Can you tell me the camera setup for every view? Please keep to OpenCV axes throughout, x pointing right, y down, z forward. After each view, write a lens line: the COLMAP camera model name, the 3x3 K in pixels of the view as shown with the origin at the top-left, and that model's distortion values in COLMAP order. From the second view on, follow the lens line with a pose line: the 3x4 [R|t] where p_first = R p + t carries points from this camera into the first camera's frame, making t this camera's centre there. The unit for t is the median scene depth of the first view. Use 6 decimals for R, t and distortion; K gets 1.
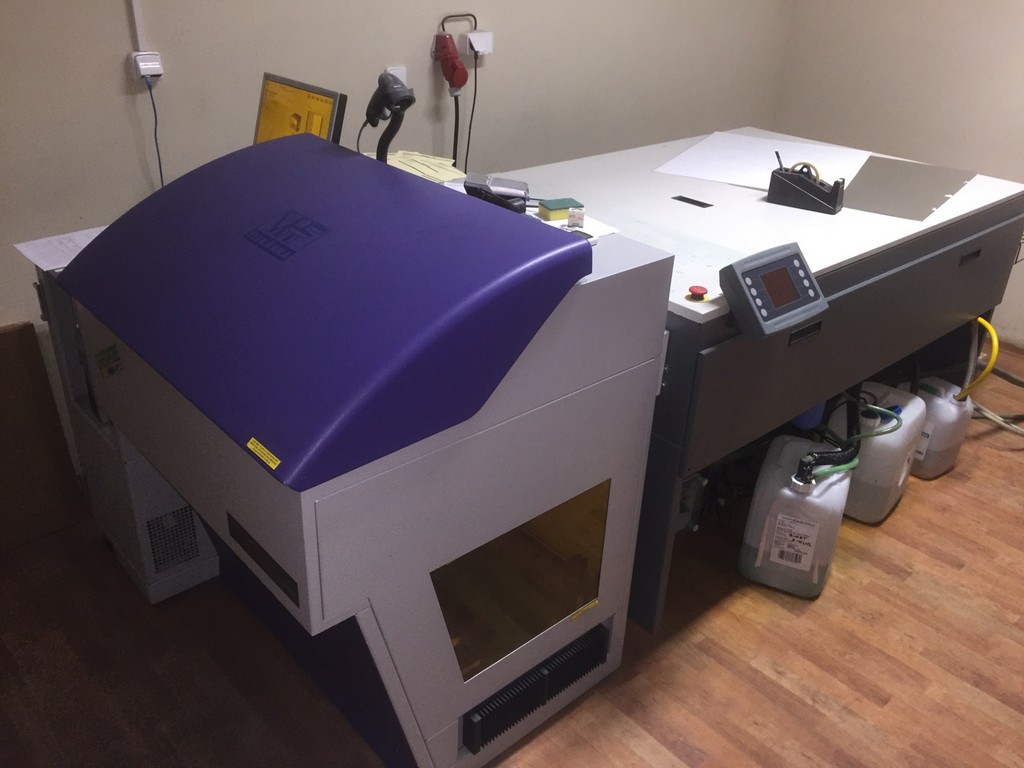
lens RADIAL K [[868.8, 0, 517.1], [0, 868.8, 383.6], [0, 0, 1]] dist [0.084201, -0.117788]
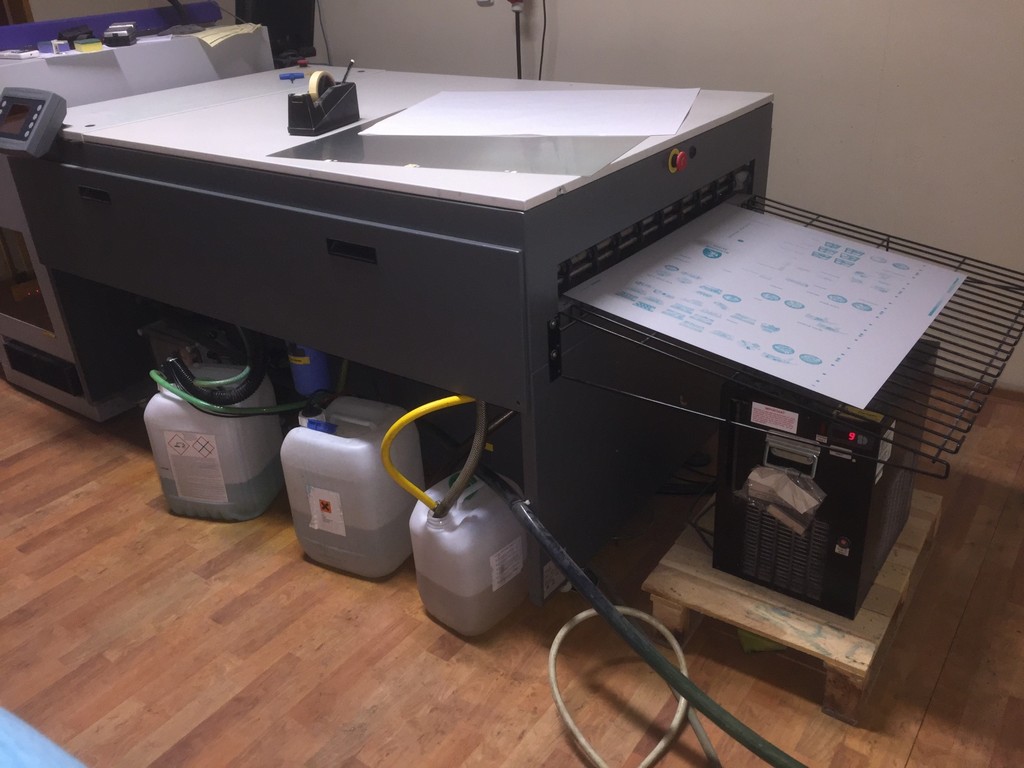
lens RADIAL K [[868.8, 0, 517.1], [0, 868.8, 383.6], [0, 0, 1]] dist [0.084201, -0.117788]
pose [[0.206941, 0.399326, -0.893149, 1.223629], [-0.405141, 0.865935, 0.293288, -0.315003], [0.890526, 0.301158, 0.340981, 0.966639]]
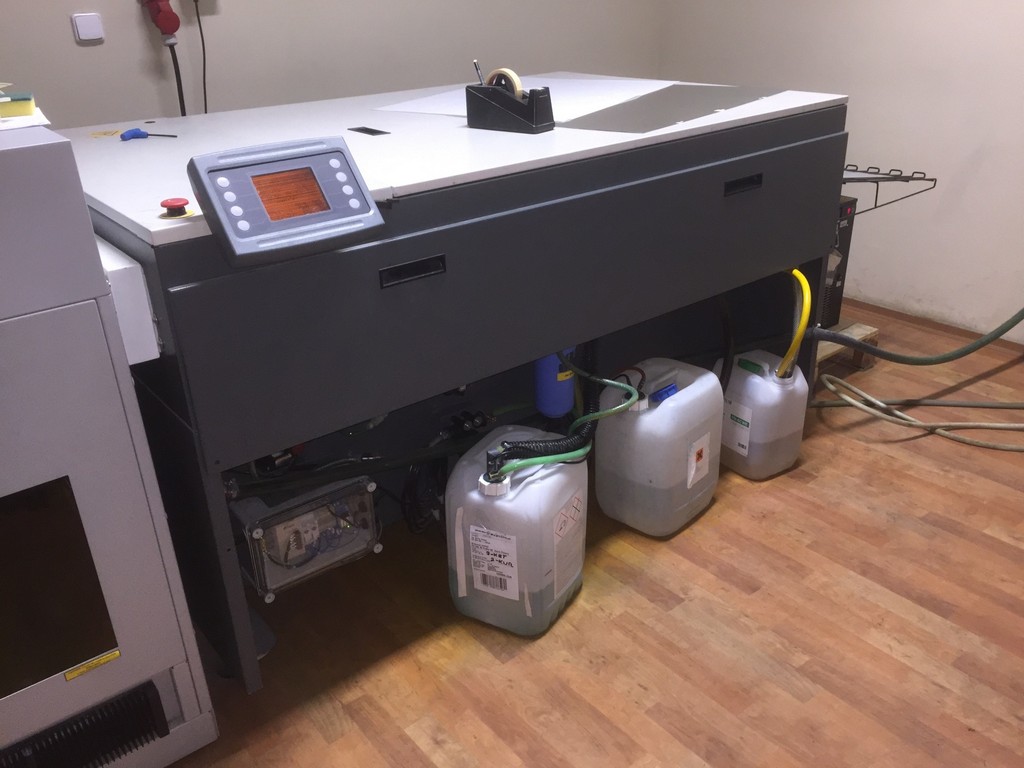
lens RADIAL K [[868.8, 0, 517.1], [0, 868.8, 383.6], [0, 0, 1]] dist [0.084201, -0.117788]
pose [[0.995408, -0.042702, -0.085666, 0.395533], [0.039062, 0.998279, -0.043734, 0.058967], [0.087386, 0.040187, 0.995364, 0.239979]]
